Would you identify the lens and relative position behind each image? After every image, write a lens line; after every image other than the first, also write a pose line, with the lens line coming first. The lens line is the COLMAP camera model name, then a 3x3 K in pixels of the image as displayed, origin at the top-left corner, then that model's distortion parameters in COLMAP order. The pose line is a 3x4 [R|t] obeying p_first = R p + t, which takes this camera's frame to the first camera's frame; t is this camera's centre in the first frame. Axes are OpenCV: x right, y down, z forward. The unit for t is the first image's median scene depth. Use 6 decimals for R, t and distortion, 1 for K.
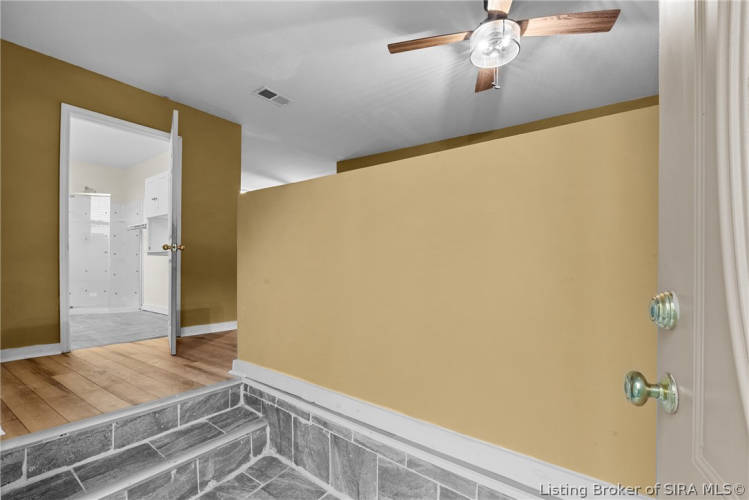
lens RADIAL K [[342.7, 0, 375.0], [0, 342.7, 262.2], [0, 0, 1]] dist [-0.000825, 0.000343]
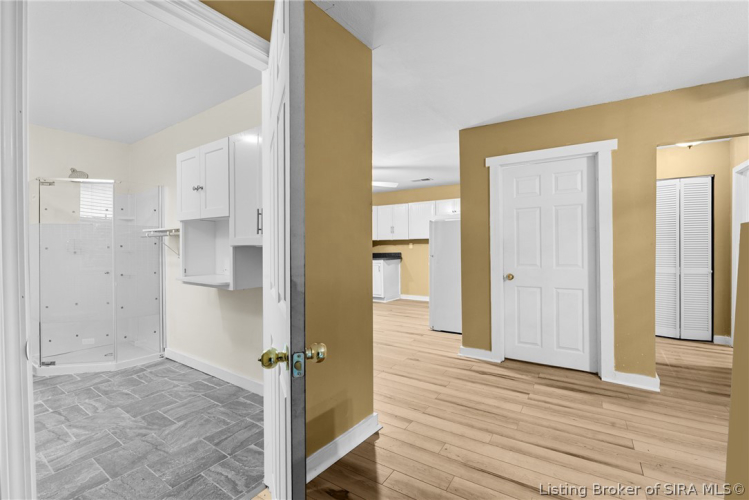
lens RADIAL K [[334.5, 0, 376.2], [0, 334.5, 249.8], [0, 0, 1]] dist [-0.003894, -0.000084]
pose [[0.999194, -0.012030, 0.038297, -0.318538], [0.011646, 0.999880, 0.010227, -0.072247], [-0.038416, -0.009772, 0.999214, 0.372823]]
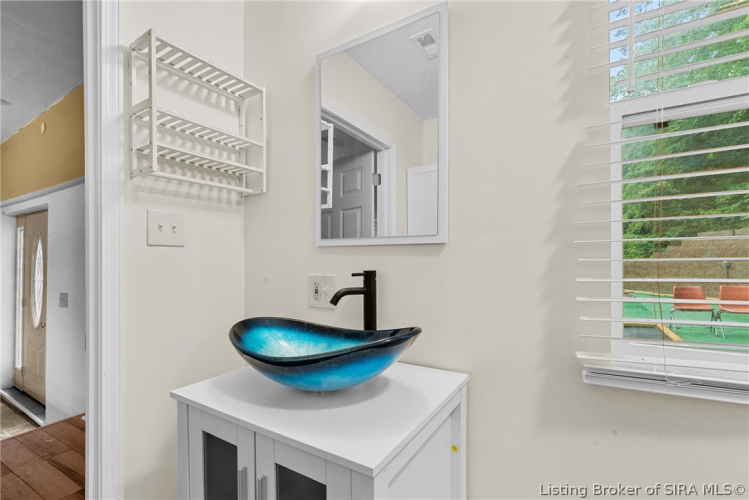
lens RADIAL K [[342.7, 0, 375.0], [0, 342.7, 262.2], [0, 0, 1]] dist [-0.000825, 0.000343]
pose [[-0.994988, -0.007792, -0.099690, -0.648910], [-0.007043, 0.999944, -0.007864, -0.069418], [0.099746, -0.007122, -0.994987, 0.782442]]
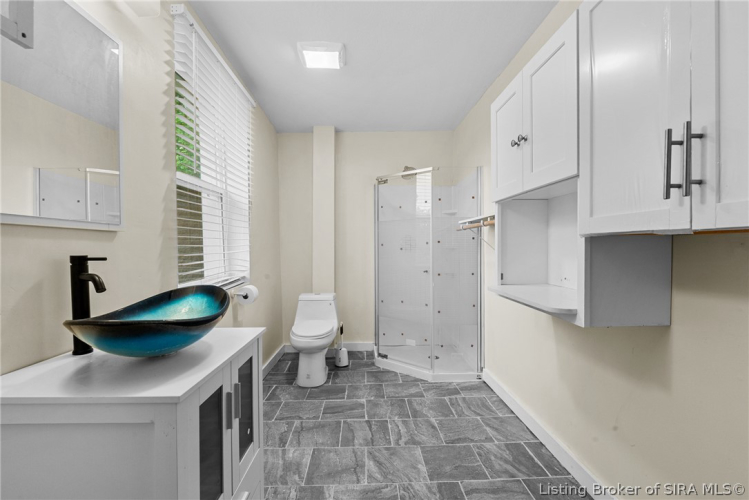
lens RADIAL K [[334.5, 0, 376.2], [0, 334.5, 249.8], [0, 0, 1]] dist [-0.003894, -0.000084]
pose [[0.635533, -0.002941, -0.772068, -0.412581], [0.010015, 0.999940, 0.004435, -0.068371], [0.772009, -0.010551, 0.635524, 0.586516]]
